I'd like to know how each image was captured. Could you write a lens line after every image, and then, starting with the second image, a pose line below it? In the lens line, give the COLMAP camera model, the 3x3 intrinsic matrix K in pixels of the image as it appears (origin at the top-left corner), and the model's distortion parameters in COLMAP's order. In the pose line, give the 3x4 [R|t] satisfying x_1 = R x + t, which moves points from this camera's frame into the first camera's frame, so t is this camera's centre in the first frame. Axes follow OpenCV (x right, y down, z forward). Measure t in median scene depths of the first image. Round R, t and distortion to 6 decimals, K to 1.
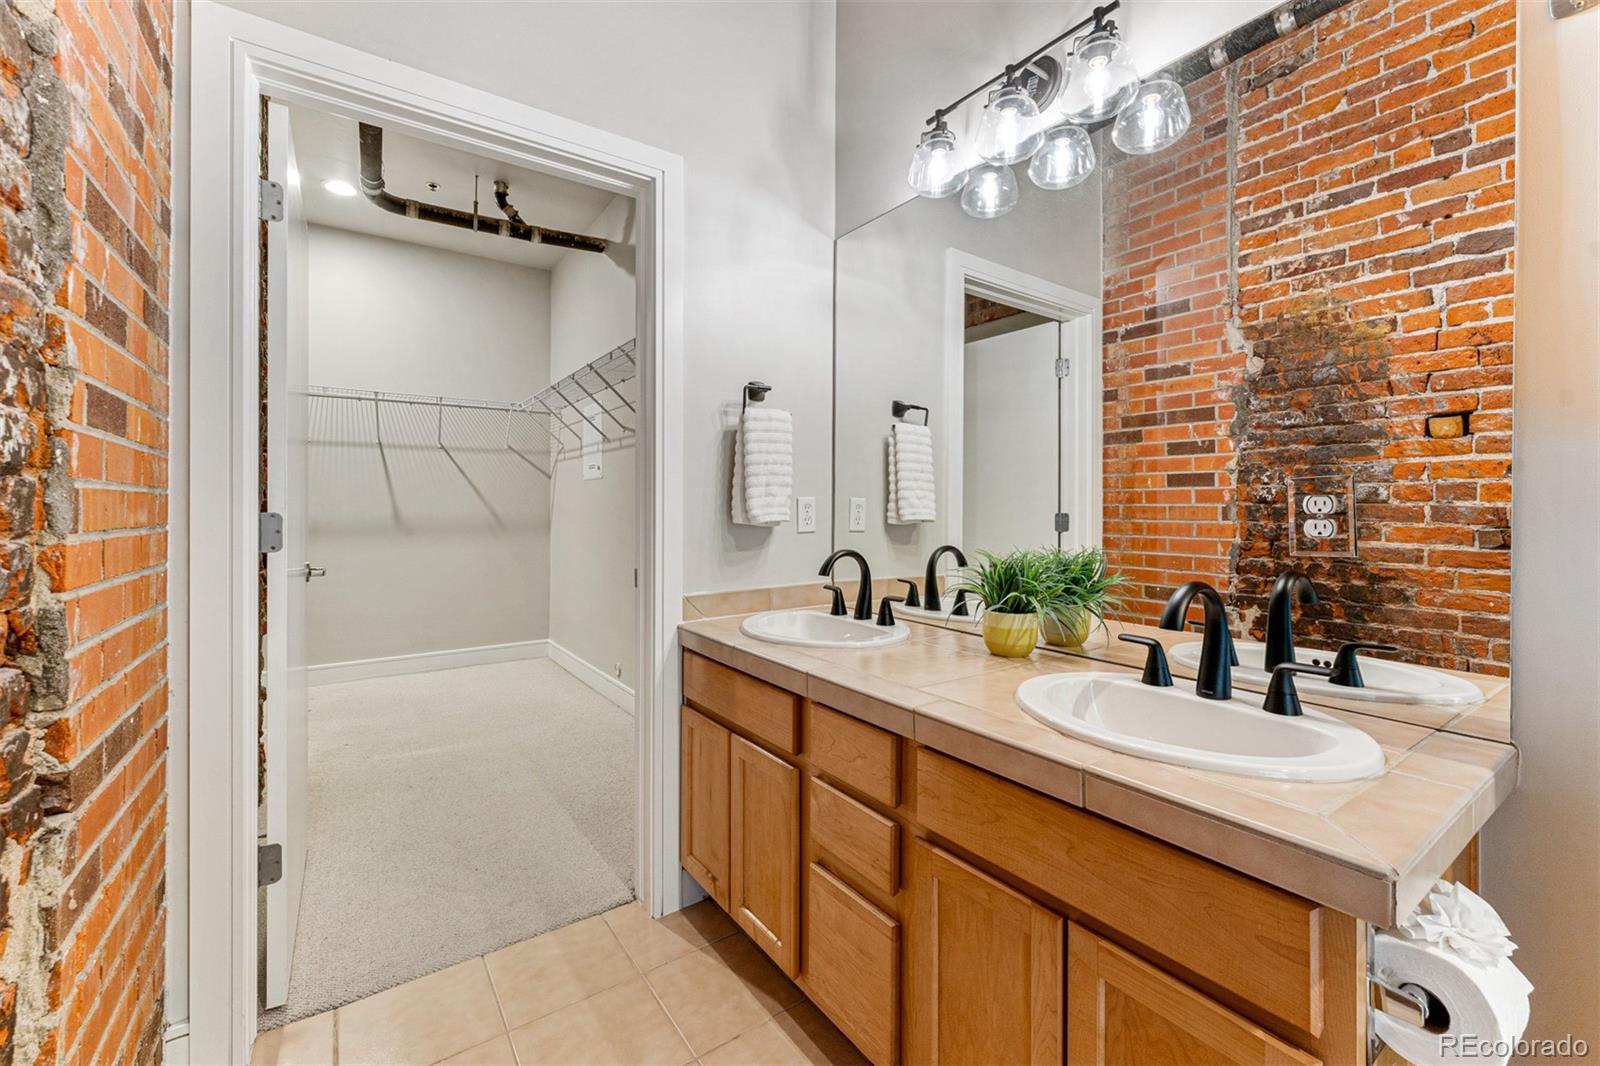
lens RADIAL K [[657.0, 0, 801.0], [0, 657.0, 504.7], [0, 0, 1]] dist [-0.000512, -0.000400]
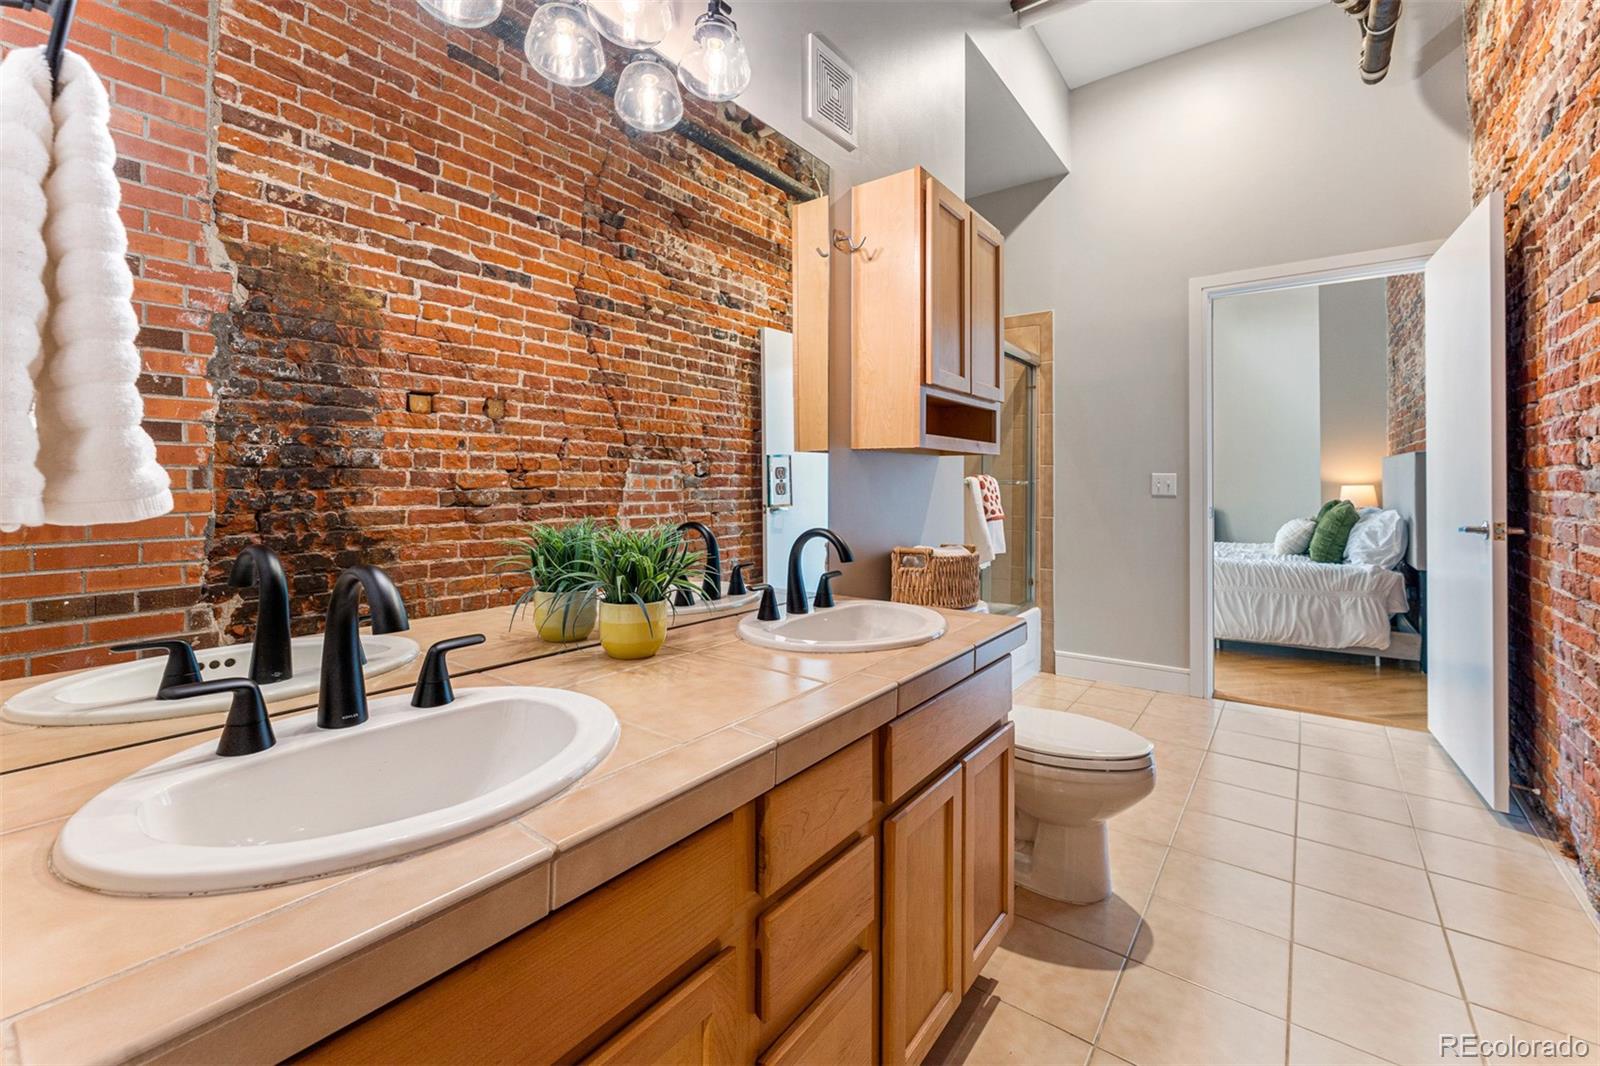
lens RADIAL K [[657.0, 0, 827.4], [0, 657.0, 462.0], [0, 0, 1]] dist [-0.000512, -0.000400]
pose [[-0.314973, 0.017669, 0.948936, -0.293652], [-0.012039, 0.999672, -0.022610, 0.001911], [-0.949024, -0.018546, -0.314657, 0.573276]]
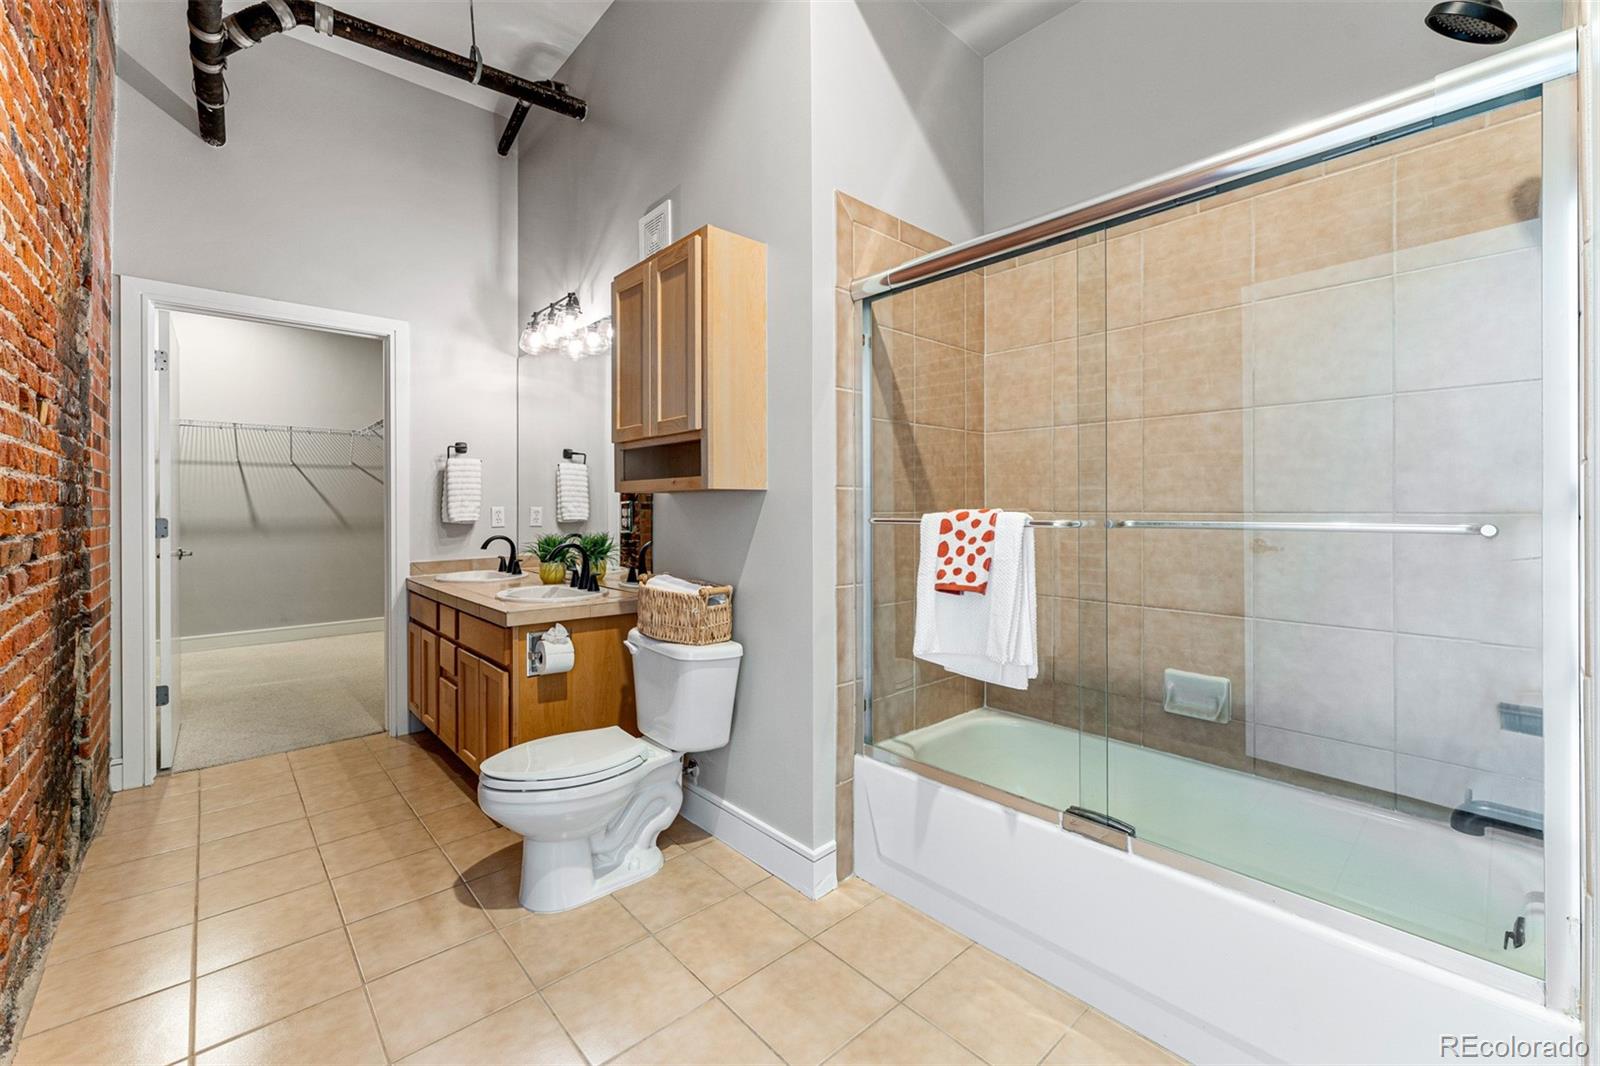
lens RADIAL K [[657.0, 0, 806.2], [0, 657.0, 506.7], [0, 0, 1]] dist [-0.000512, -0.000400]
pose [[0.992068, -0.004566, 0.125616, 0.722315], [0.004216, 0.999986, 0.003050, -0.016633], [-0.125628, -0.002497, 0.992074, -0.999444]]
